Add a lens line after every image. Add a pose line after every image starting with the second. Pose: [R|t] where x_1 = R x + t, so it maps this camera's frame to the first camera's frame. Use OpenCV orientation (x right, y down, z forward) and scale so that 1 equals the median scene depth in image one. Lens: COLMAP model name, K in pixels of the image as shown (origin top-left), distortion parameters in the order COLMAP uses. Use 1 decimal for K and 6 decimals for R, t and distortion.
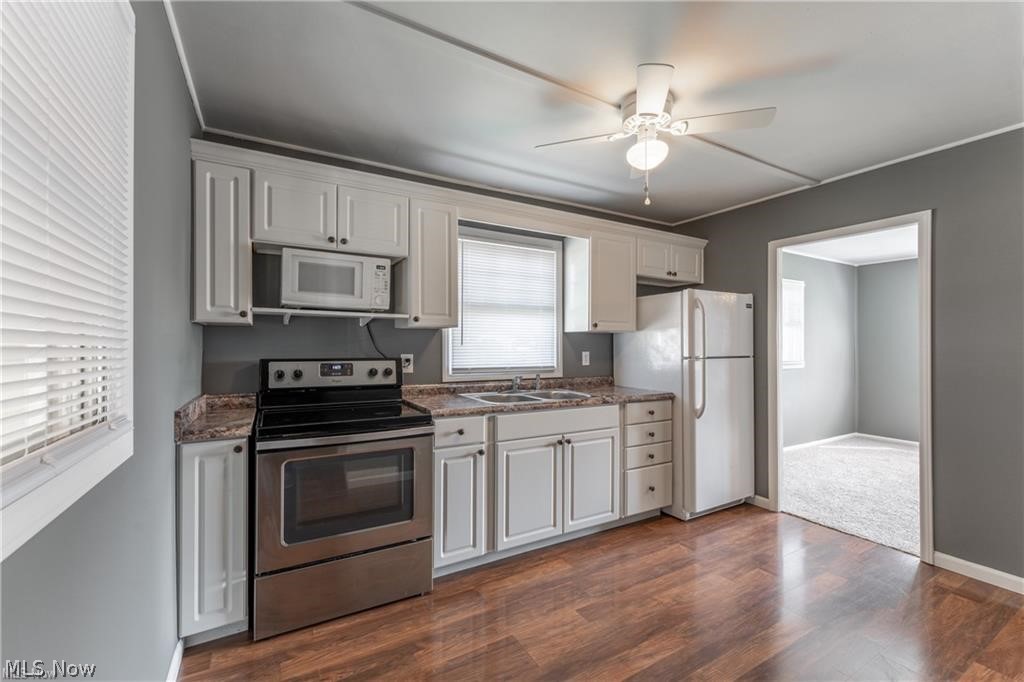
lens RADIAL K [[418.0, 0, 492.1], [0, 418.0, 345.8], [0, 0, 1]] dist [0.007525, -0.000052]
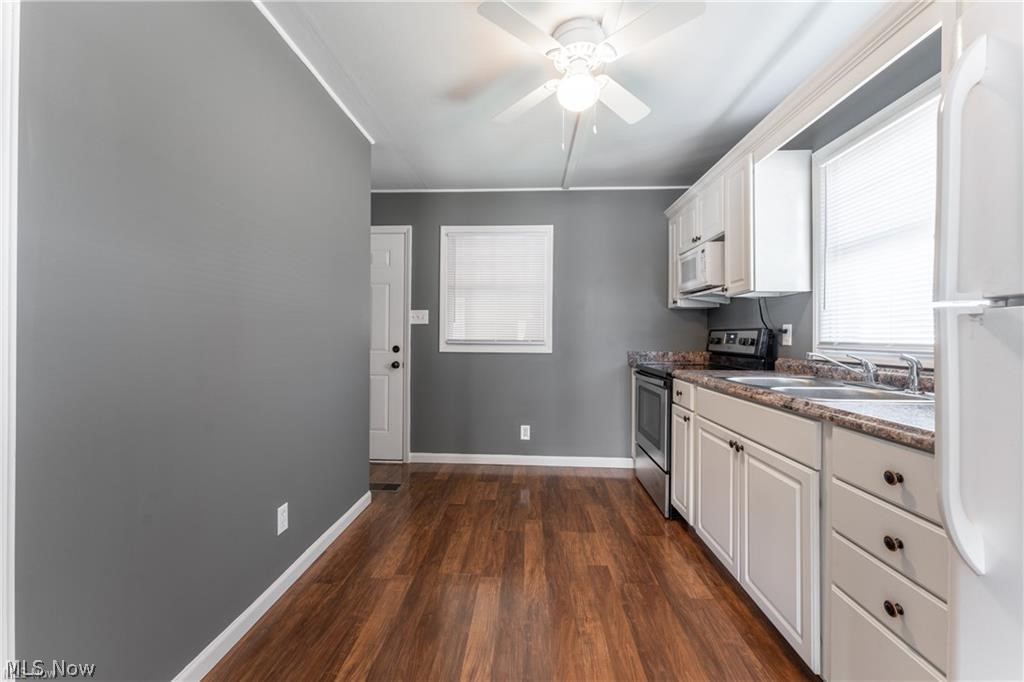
lens RADIAL K [[418.0, 0, 510.0], [0, 418.0, 337.4], [0, 0, 1]] dist [0.007525, -0.000052]
pose [[-0.517264, -0.003708, -0.855818, 1.127464], [-0.007923, 0.999969, 0.000456, 0.067999], [0.855790, 0.007016, -0.517277, 1.240060]]
